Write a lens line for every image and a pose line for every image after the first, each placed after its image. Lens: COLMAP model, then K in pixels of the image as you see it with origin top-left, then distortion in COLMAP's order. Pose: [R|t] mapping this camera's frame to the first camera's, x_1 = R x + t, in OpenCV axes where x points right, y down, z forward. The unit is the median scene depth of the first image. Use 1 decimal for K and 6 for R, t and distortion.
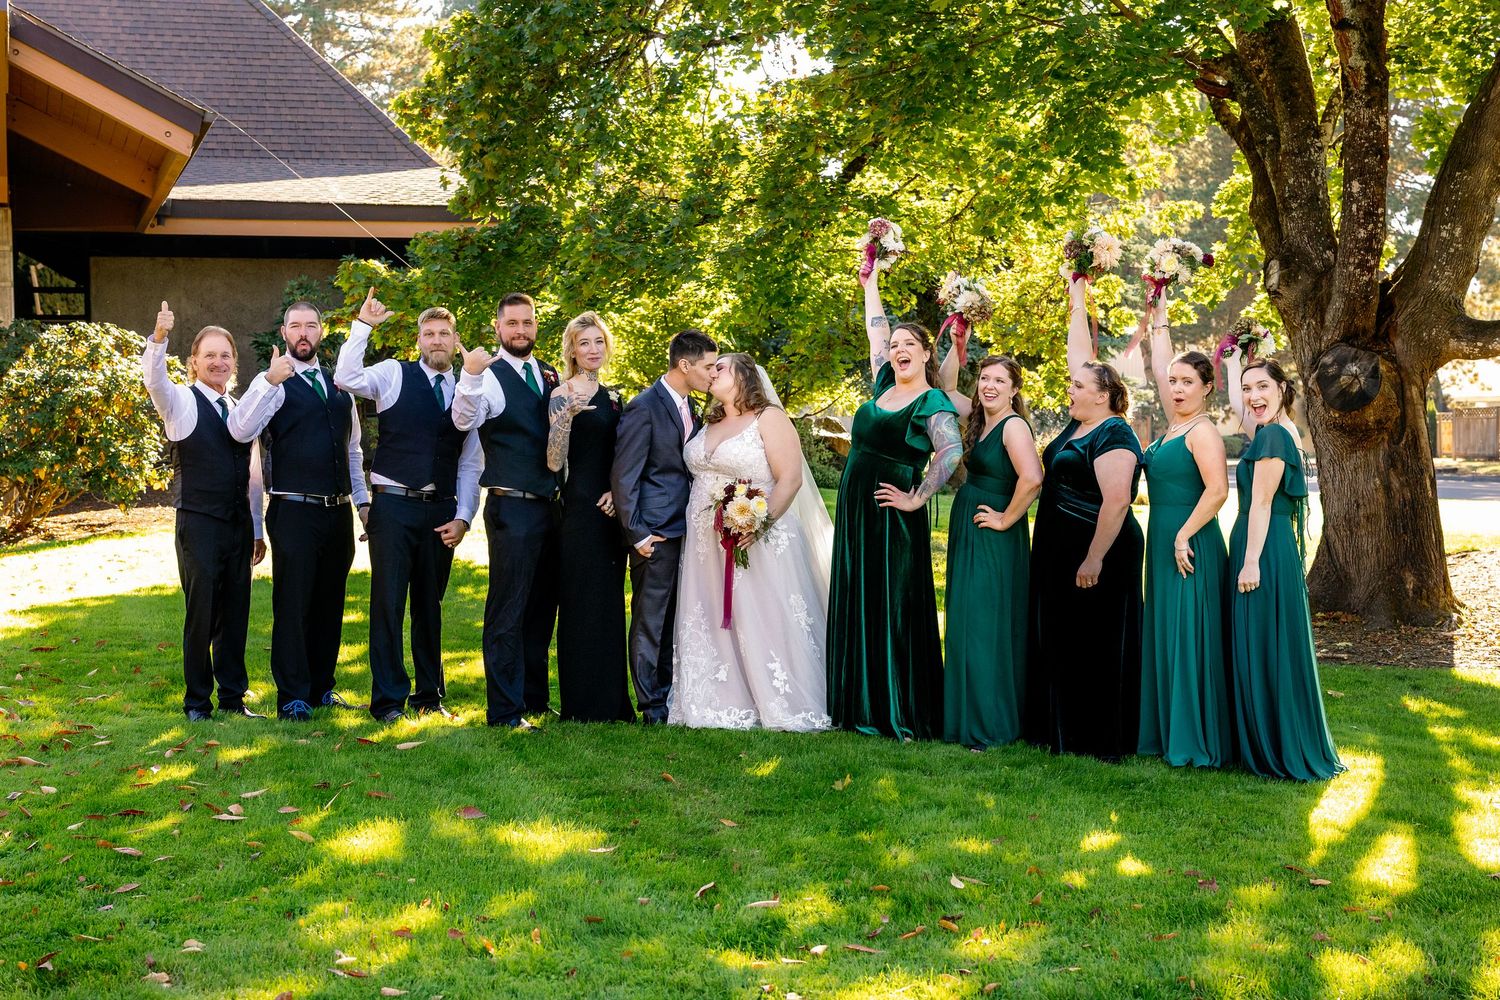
lens RADIAL K [[2155.0, 0, 745.5], [0, 2155.0, 531.6], [0, 0, 1]] dist [0.017567, -0.004665]
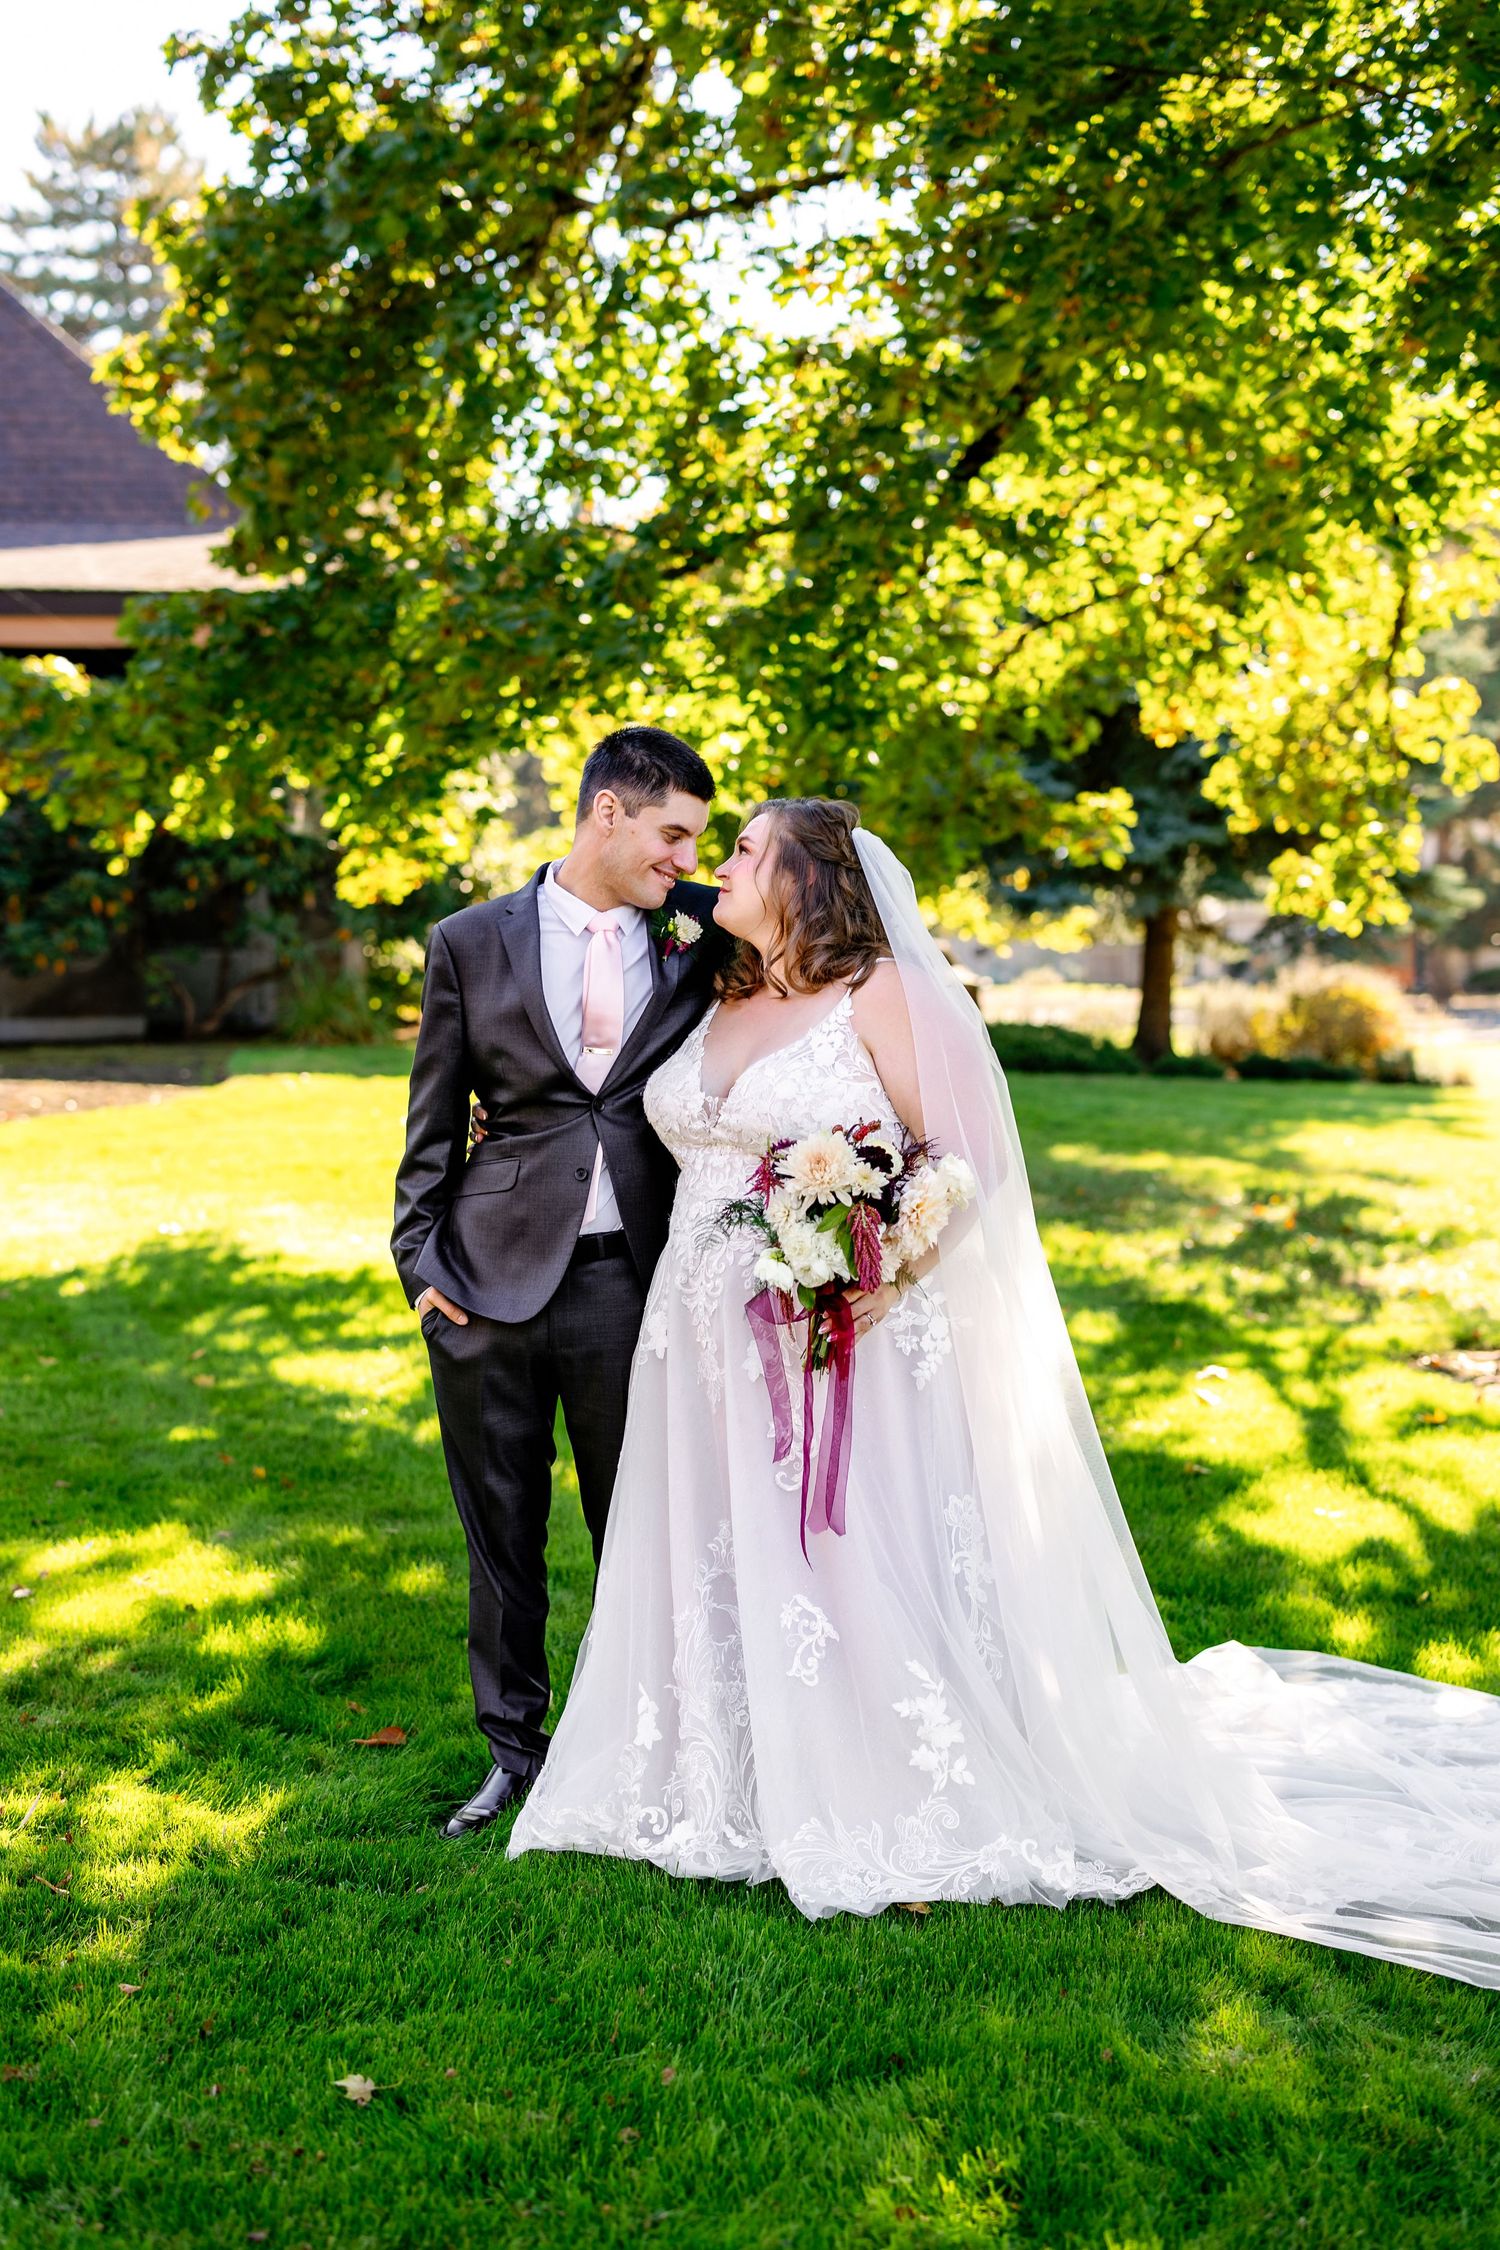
lens RADIAL K [[3232.5, 0, 750.0], [0, 3232.5, 1125.0], [0, 0, 1]] dist [0.017567, -0.004665]
pose [[0.999734, -0.012812, -0.019196, 0.010028], [0.012880, 0.999911, 0.003398, -0.016779], [0.019151, -0.003645, 0.999810, 0.262204]]
